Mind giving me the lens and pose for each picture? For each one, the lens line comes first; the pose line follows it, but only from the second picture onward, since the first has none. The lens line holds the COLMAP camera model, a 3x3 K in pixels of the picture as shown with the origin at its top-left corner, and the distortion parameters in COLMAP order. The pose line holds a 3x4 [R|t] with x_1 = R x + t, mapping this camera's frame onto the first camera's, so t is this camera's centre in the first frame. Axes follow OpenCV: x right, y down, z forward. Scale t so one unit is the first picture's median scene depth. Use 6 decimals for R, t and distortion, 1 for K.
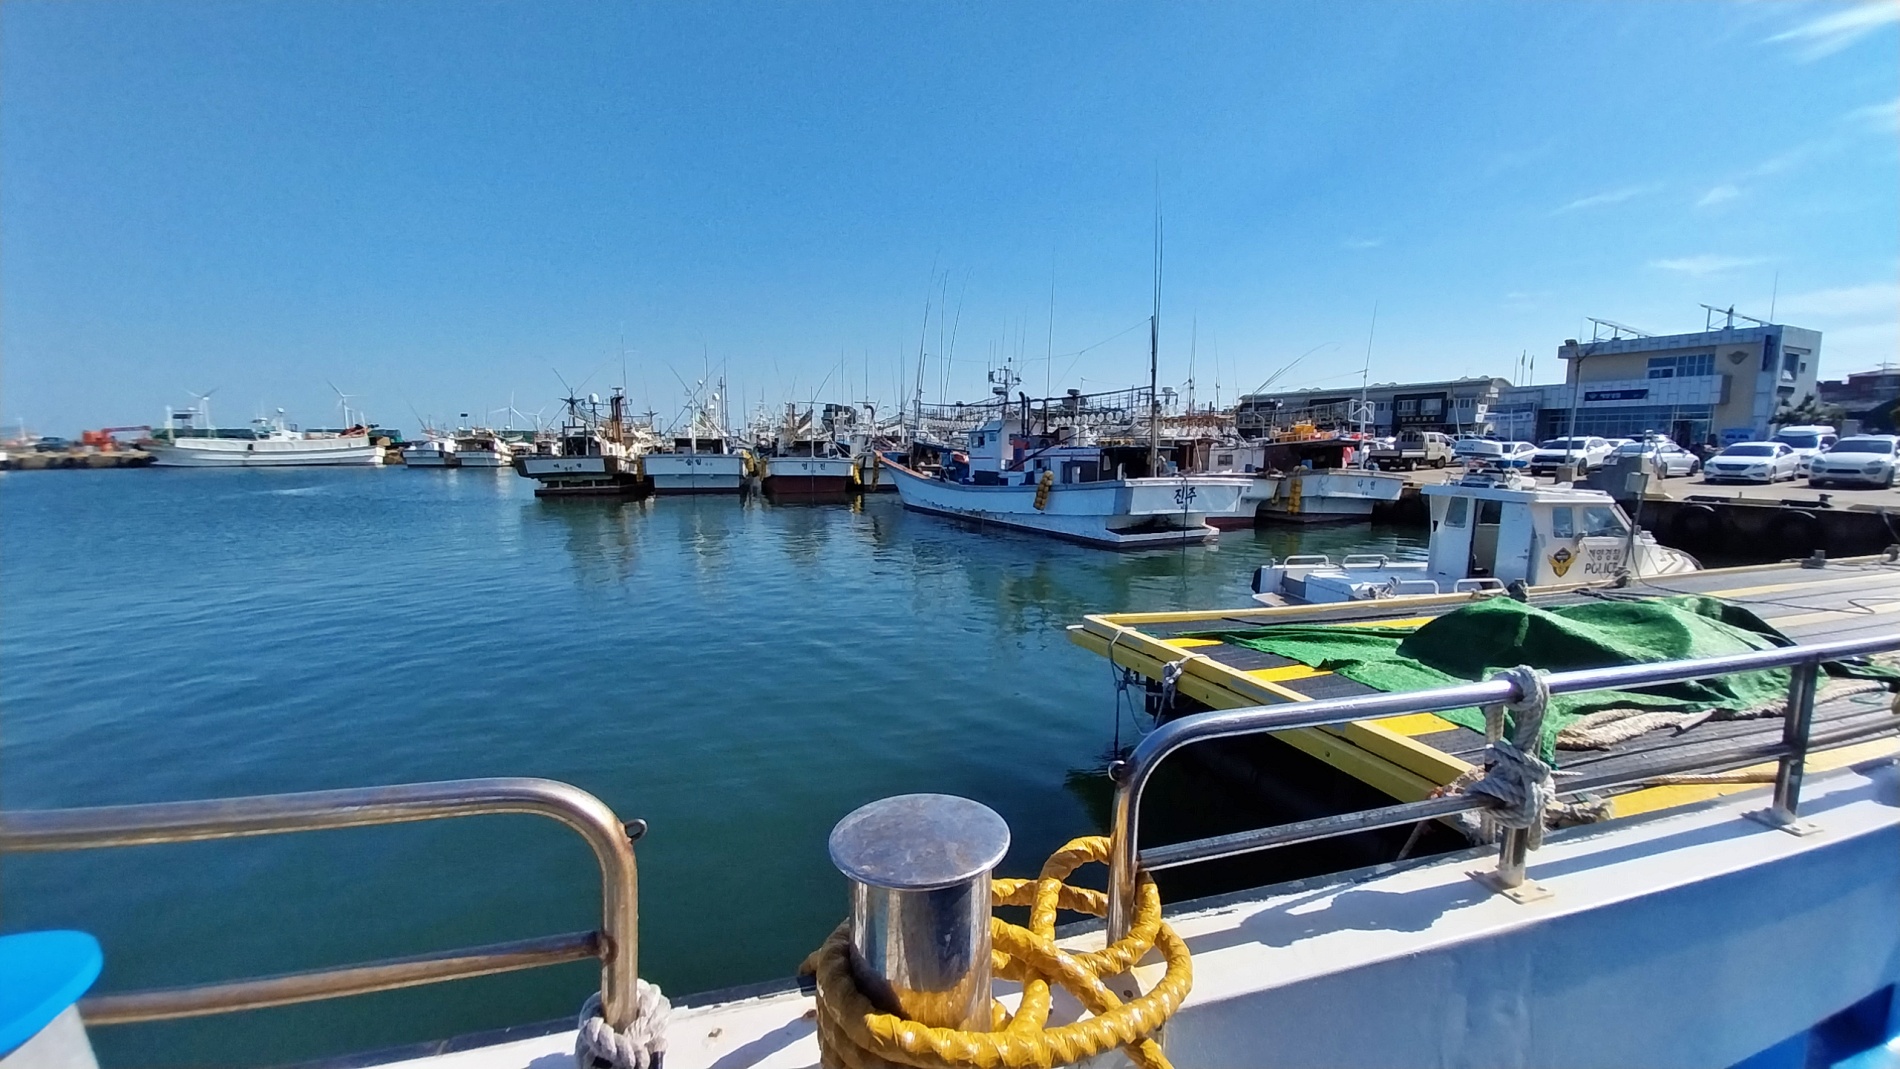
lens RADIAL K [[738.0, 0, 950.0], [0, 738.0, 534.5], [0, 0, 1]] dist [0.000271, -0.008480]
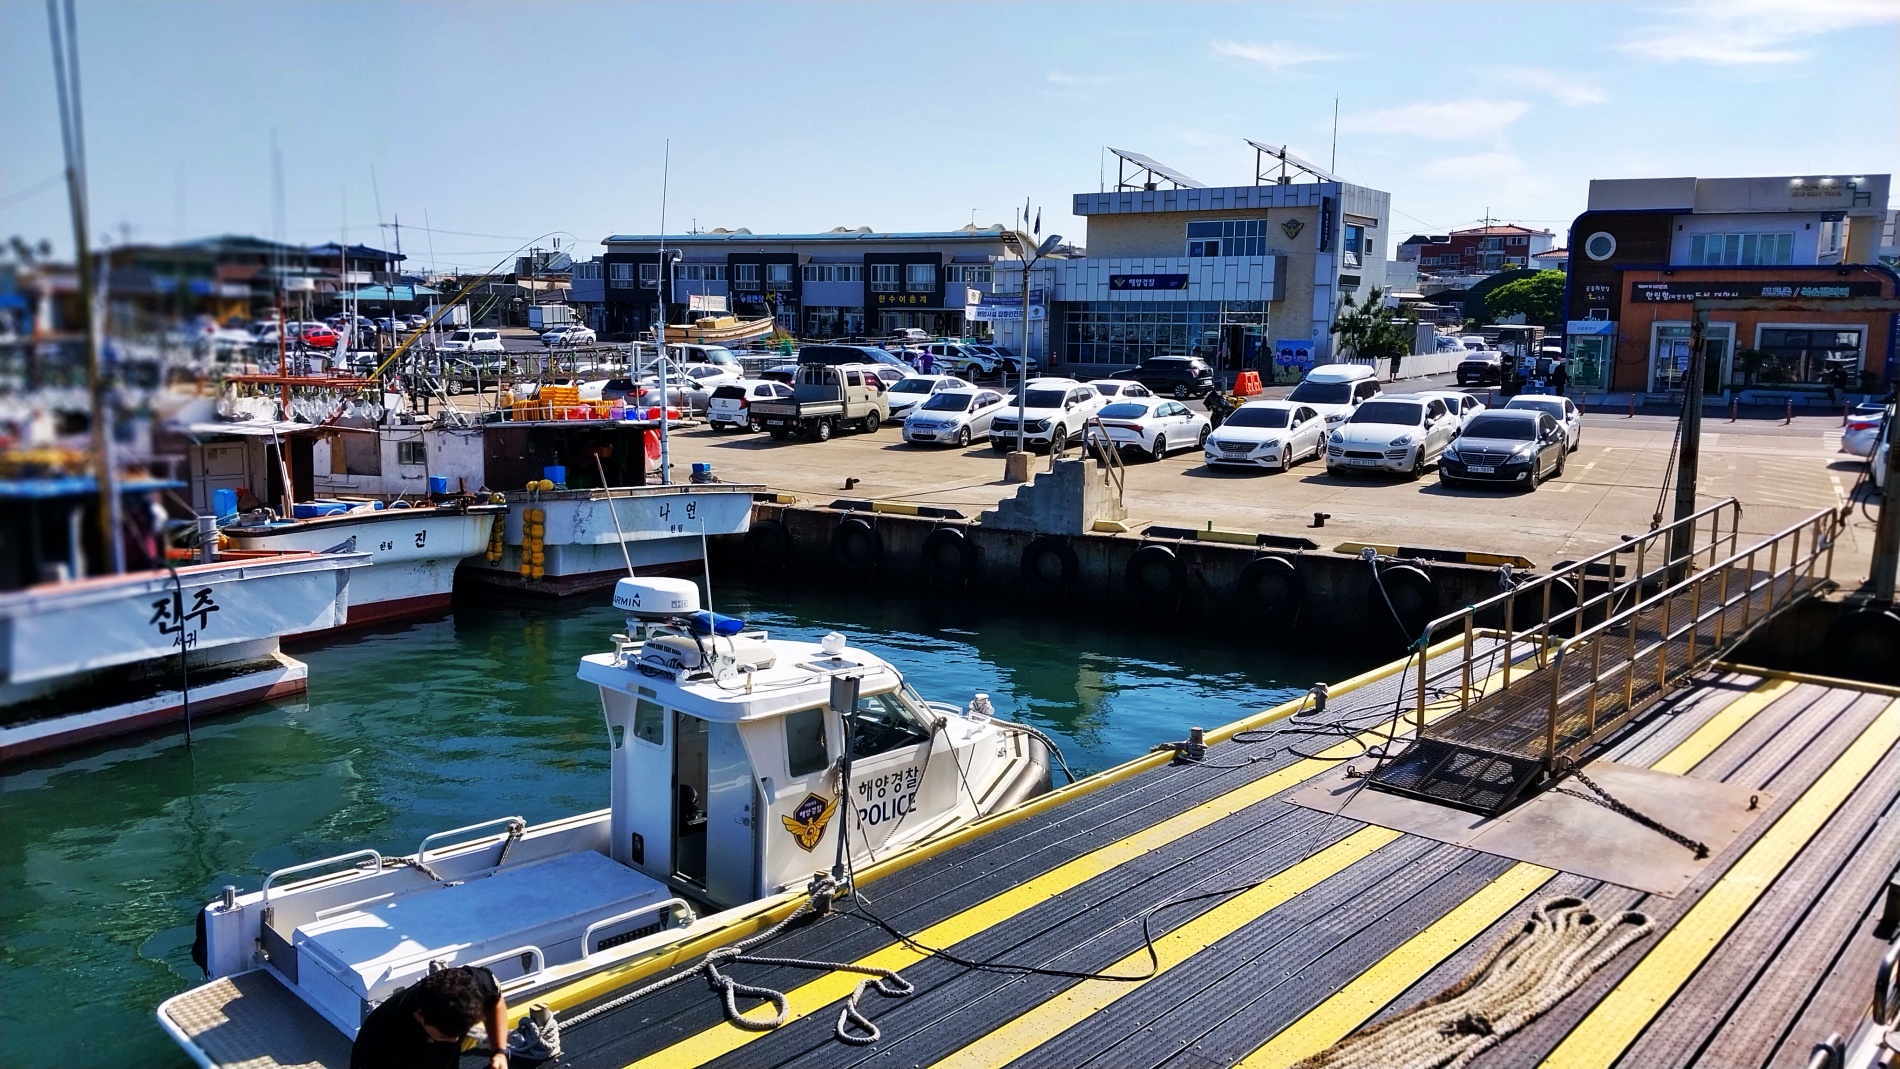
lens RADIAL K [[1445.5, 0, 950.0], [0, 1445.5, 534.5], [0, 0, 1]] dist [0.214648, -0.514383]
pose [[0.854172, -0.070886, 0.515137, 0.131688], [0.049708, 0.997259, 0.054807, -0.059944], [-0.517610, -0.021208, 0.855354, 0.036368]]
